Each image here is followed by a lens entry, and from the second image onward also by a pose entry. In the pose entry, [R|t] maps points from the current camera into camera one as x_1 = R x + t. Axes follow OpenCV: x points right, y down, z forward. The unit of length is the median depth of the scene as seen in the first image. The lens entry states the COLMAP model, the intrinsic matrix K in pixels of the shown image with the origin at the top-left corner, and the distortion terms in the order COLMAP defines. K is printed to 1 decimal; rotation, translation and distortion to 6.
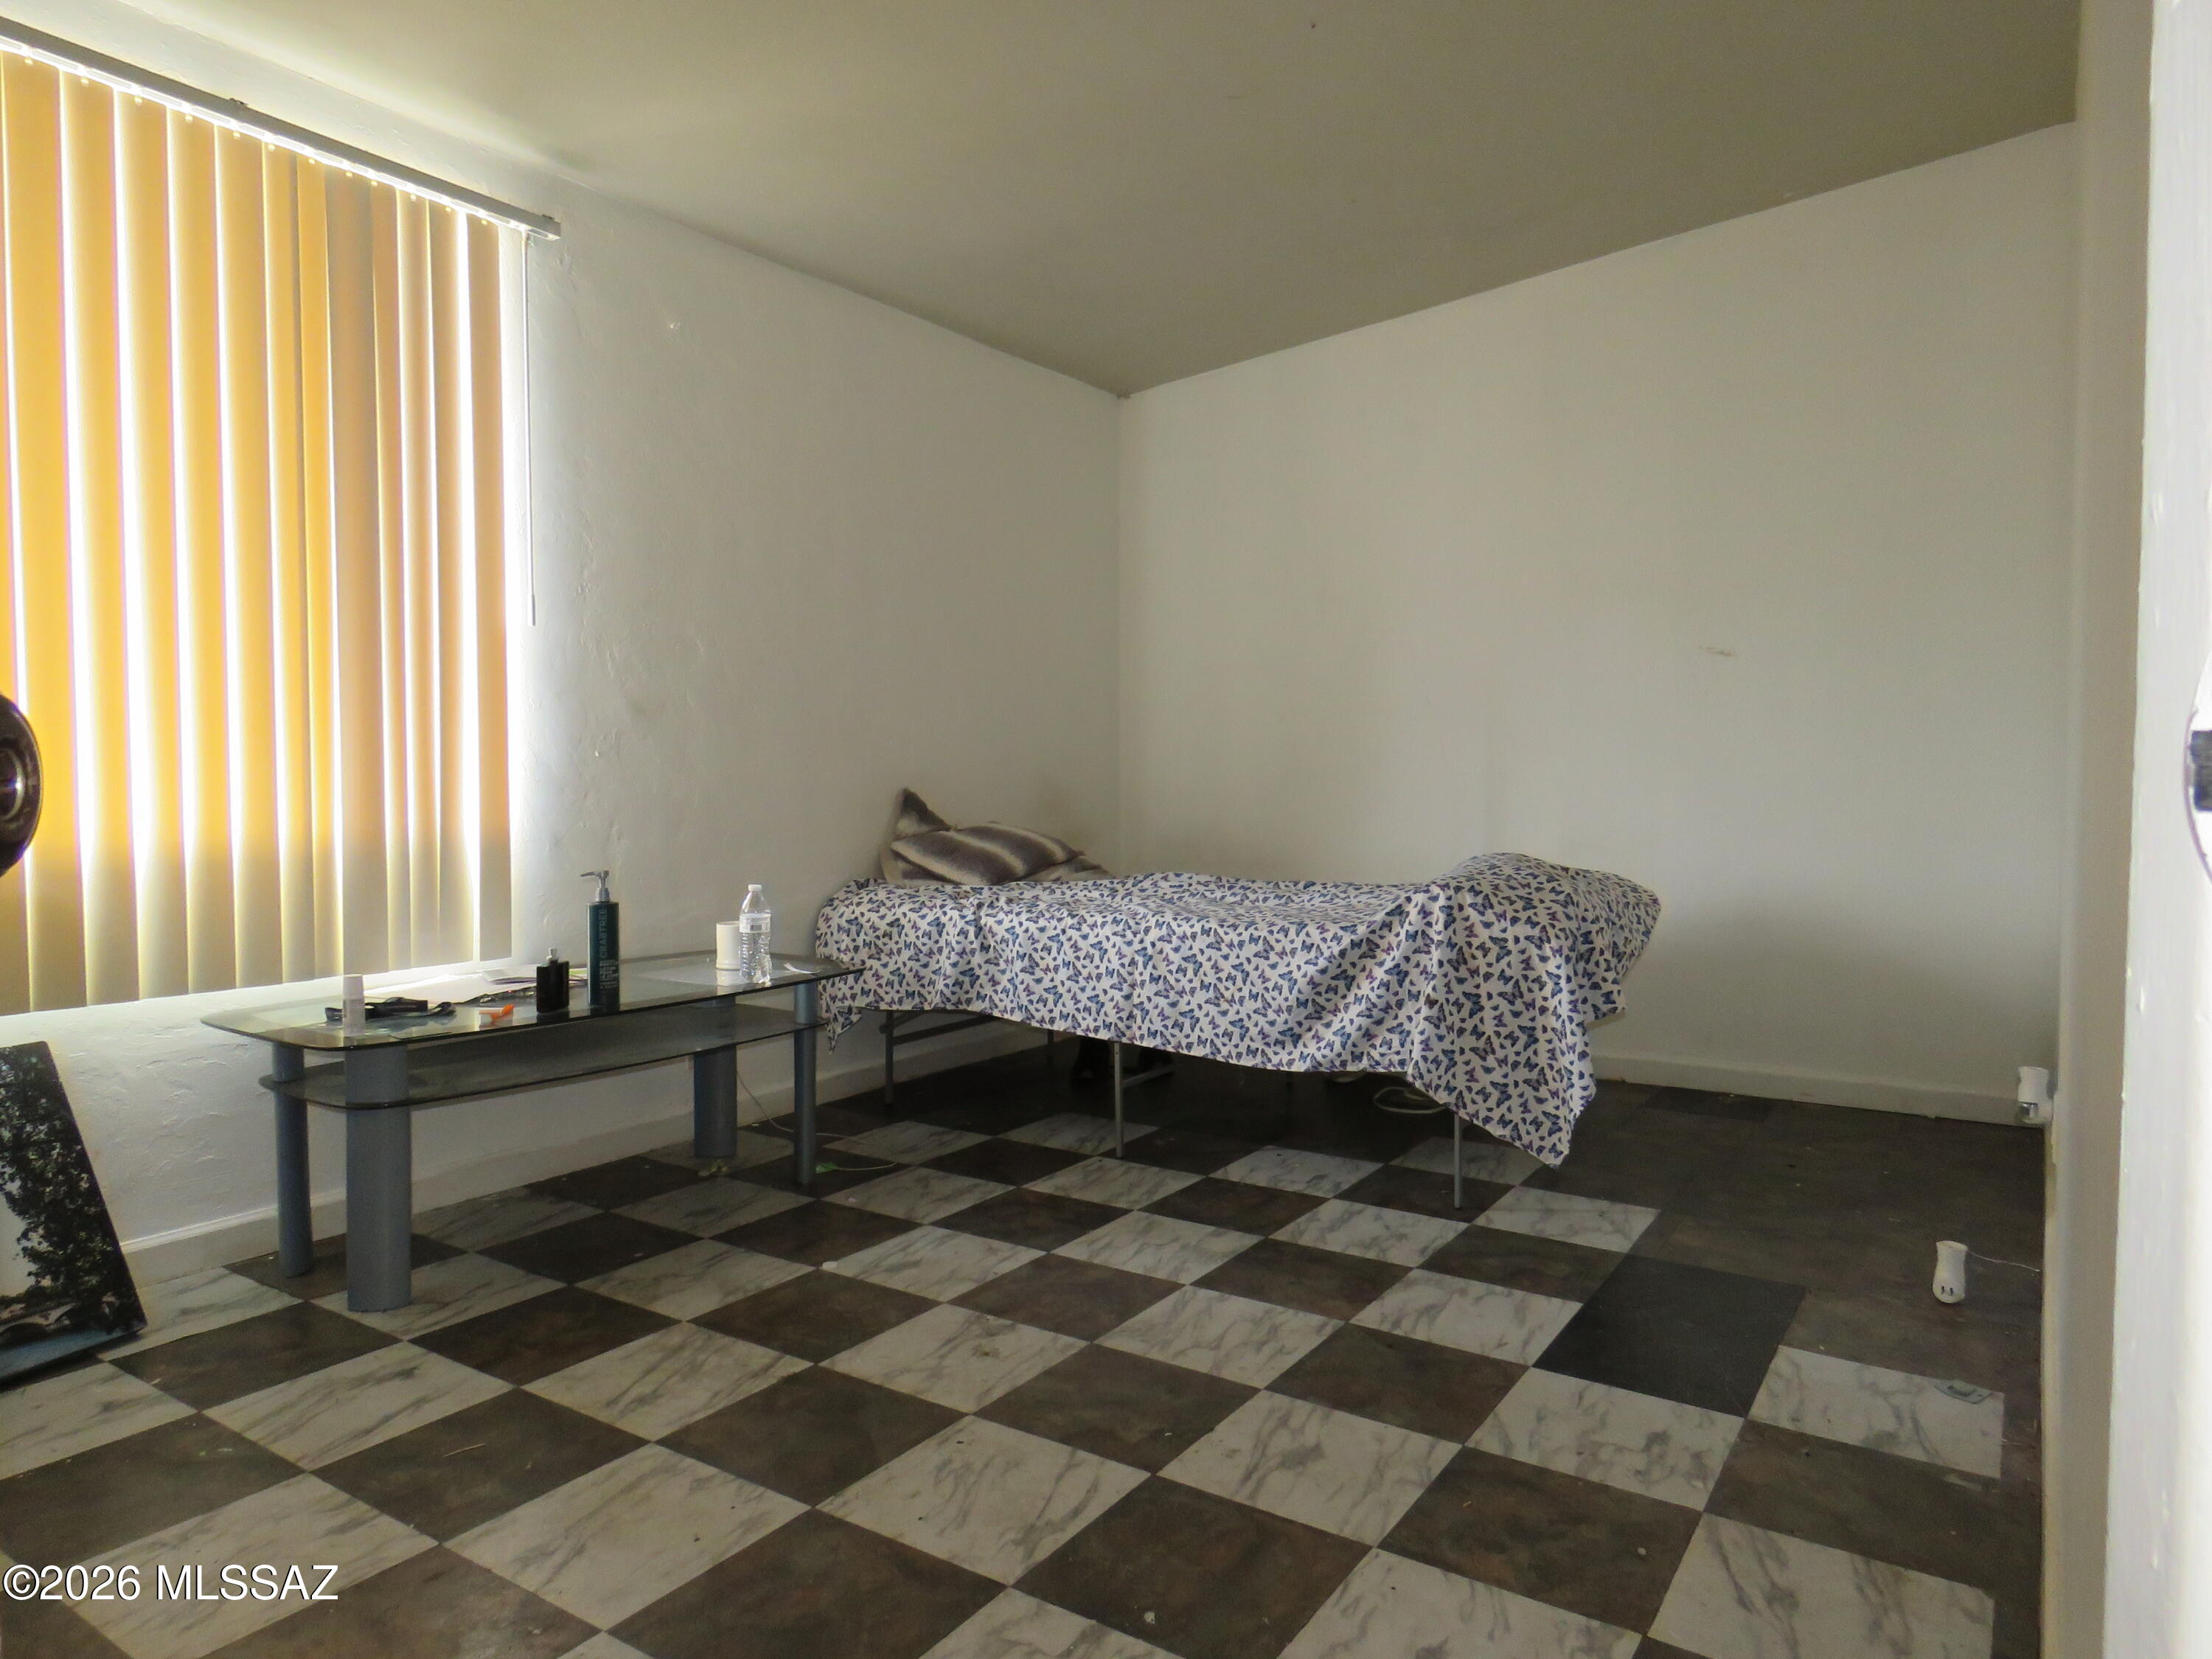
lens RADIAL K [[1412.1, 0, 1104.1], [0, 1412.1, 820.2], [0, 0, 1]] dist [-0.005571, -0.002206]
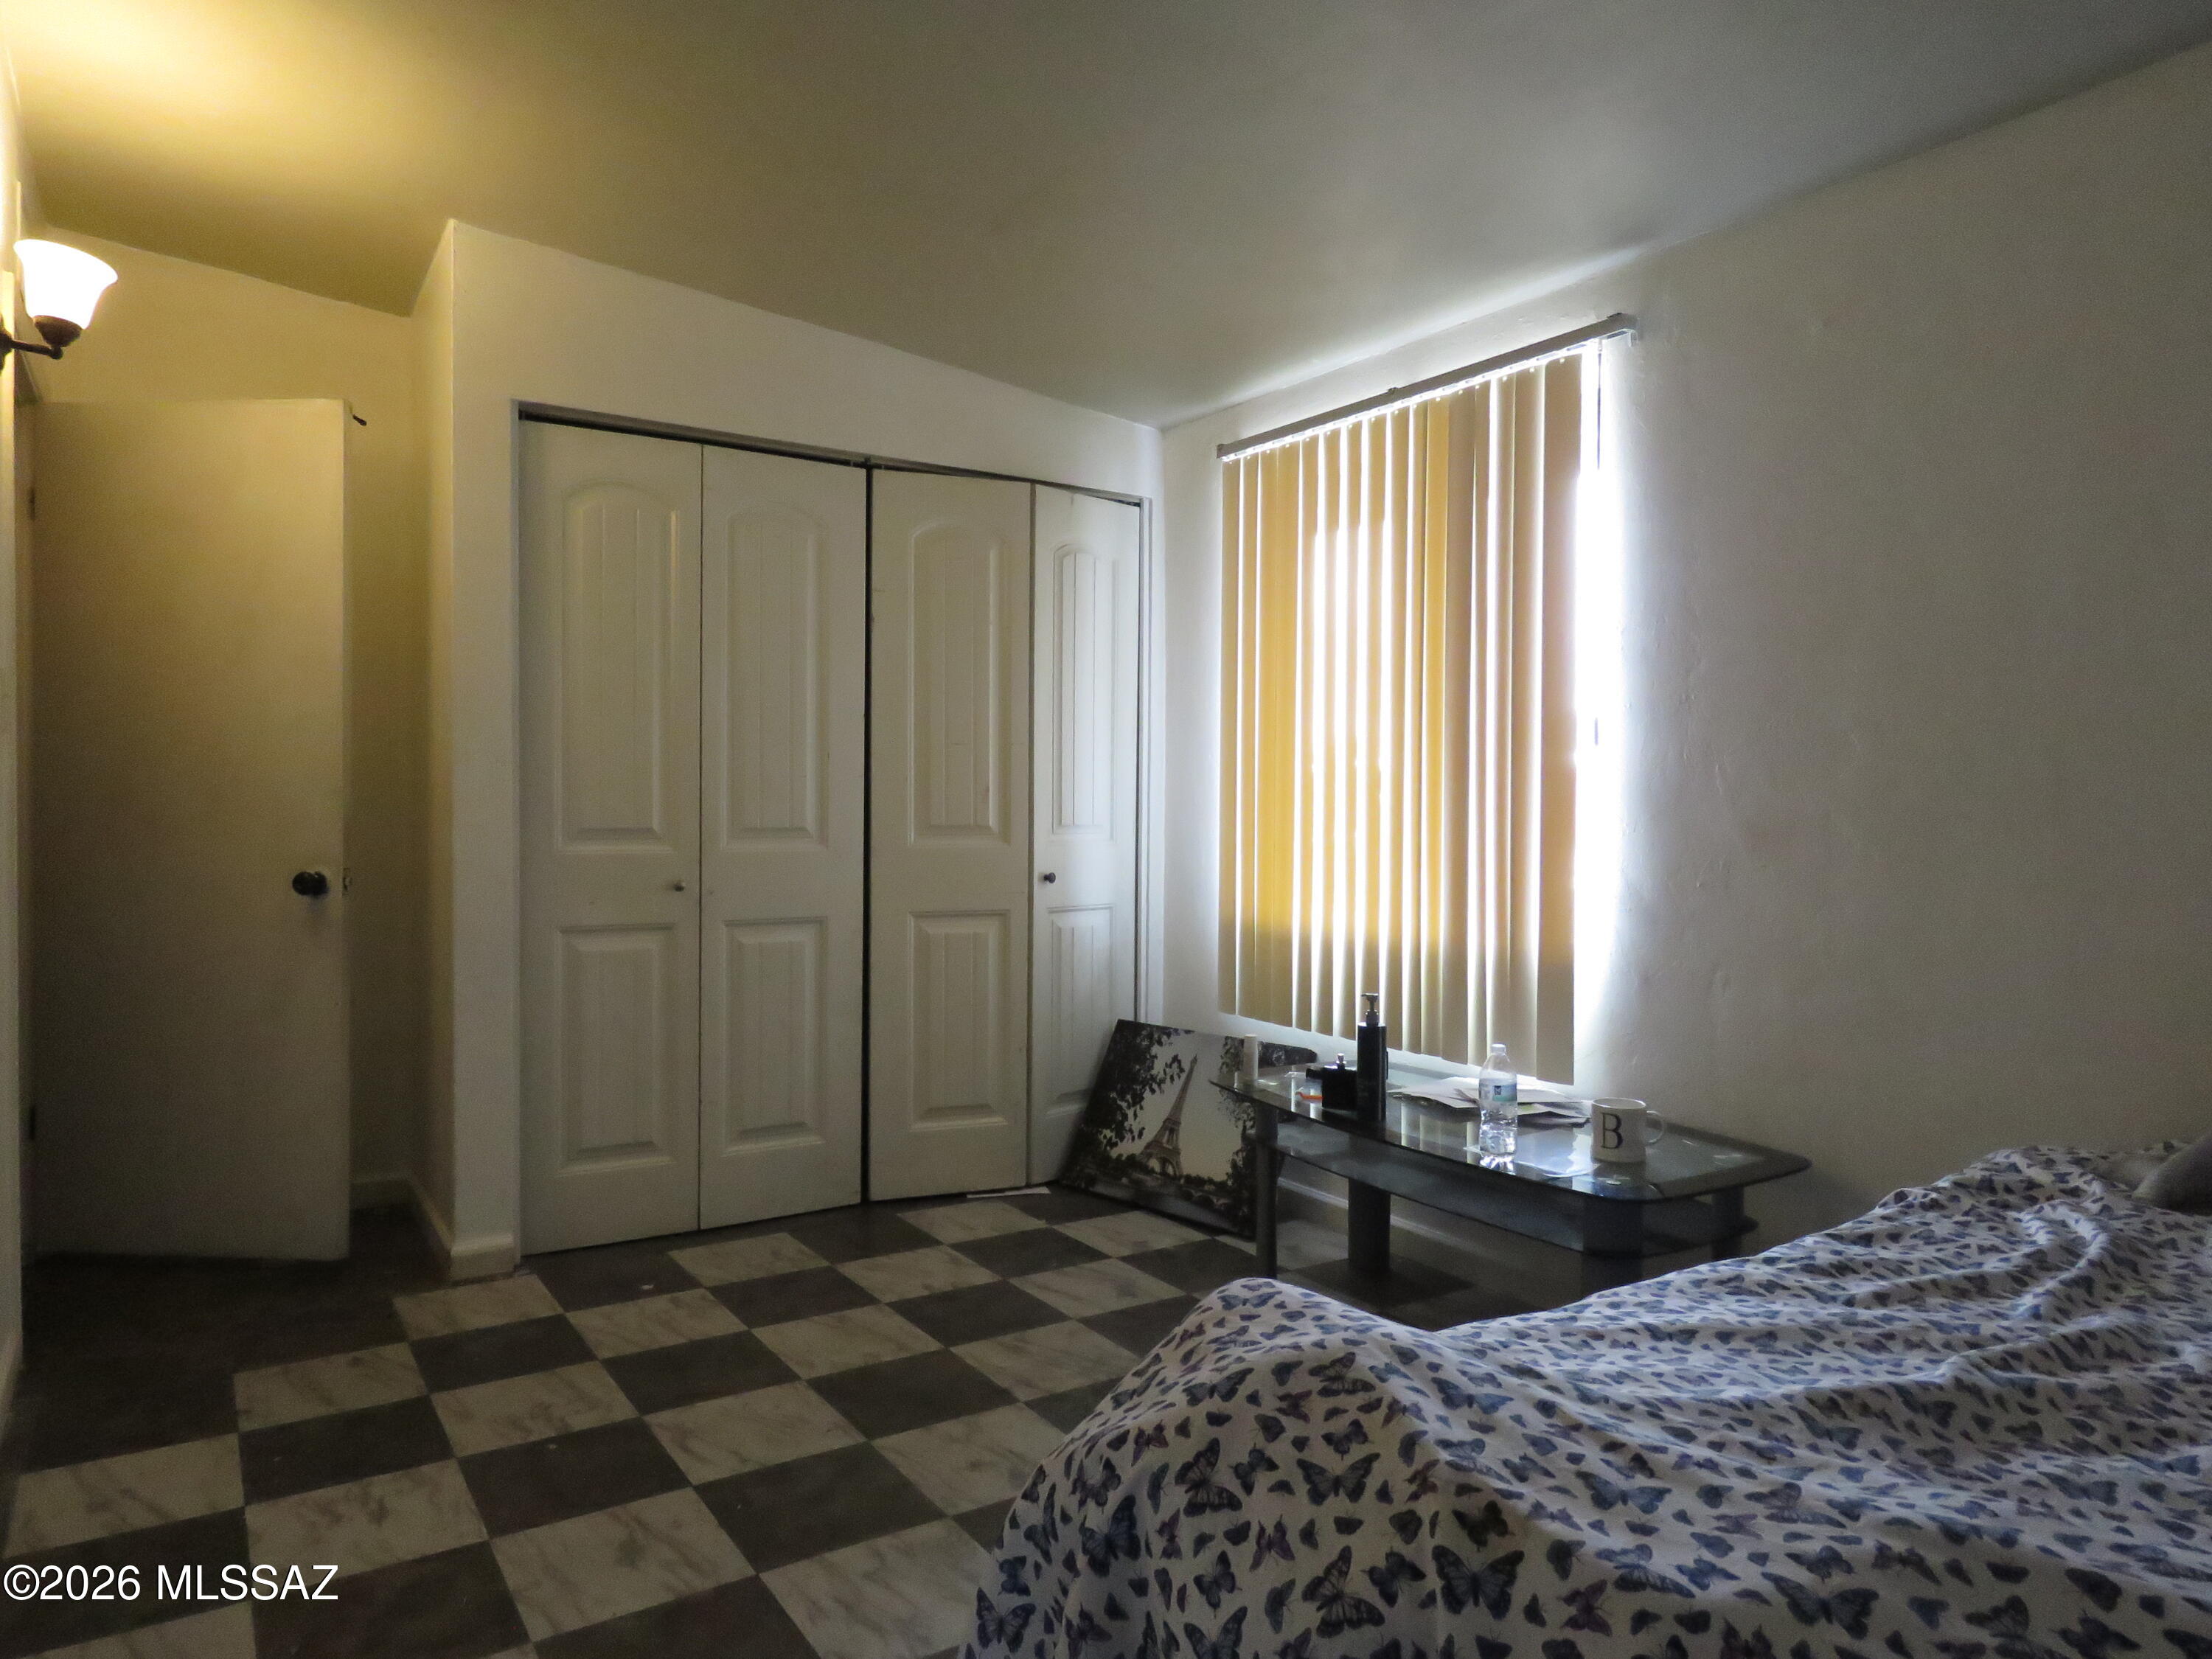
lens RADIAL K [[1412.1, 0, 1102.1], [0, 1412.1, 838.6], [0, 0, 1]] dist [-0.005571, -0.002206]
pose [[-0.387723, 0.013816, -0.921672, 0.727570], [-0.043521, 0.998498, 0.033276, -0.111789], [0.920748, 0.053014, -0.386539, 1.262930]]
